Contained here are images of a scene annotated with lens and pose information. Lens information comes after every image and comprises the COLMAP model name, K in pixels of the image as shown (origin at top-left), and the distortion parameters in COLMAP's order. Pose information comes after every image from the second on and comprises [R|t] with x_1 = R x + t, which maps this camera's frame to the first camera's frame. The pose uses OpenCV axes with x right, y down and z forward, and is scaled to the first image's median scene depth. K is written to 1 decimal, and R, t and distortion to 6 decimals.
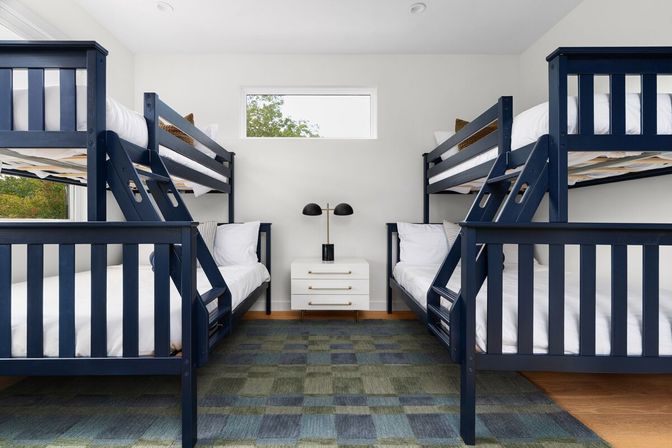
lens RADIAL K [[320.1, 0, 334.8], [0, 320.1, 223.8], [0, 0, 1]] dist [-0.003190, 0.000308]
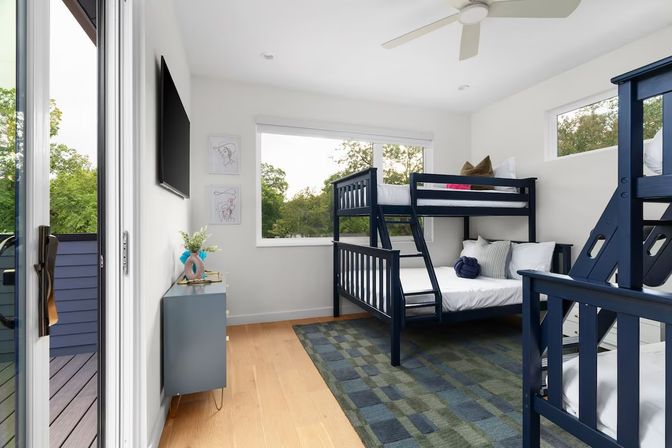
lens RADIAL K [[320.1, 0, 339.1], [0, 320.1, 221.9], [0, 0, 1]] dist [-0.003190, 0.000308]
pose [[0.334996, 0.005626, -0.942203, 0.887737], [-0.003481, 0.999983, 0.004733, -0.131639], [0.942213, 0.001694, 0.335009, 0.010676]]
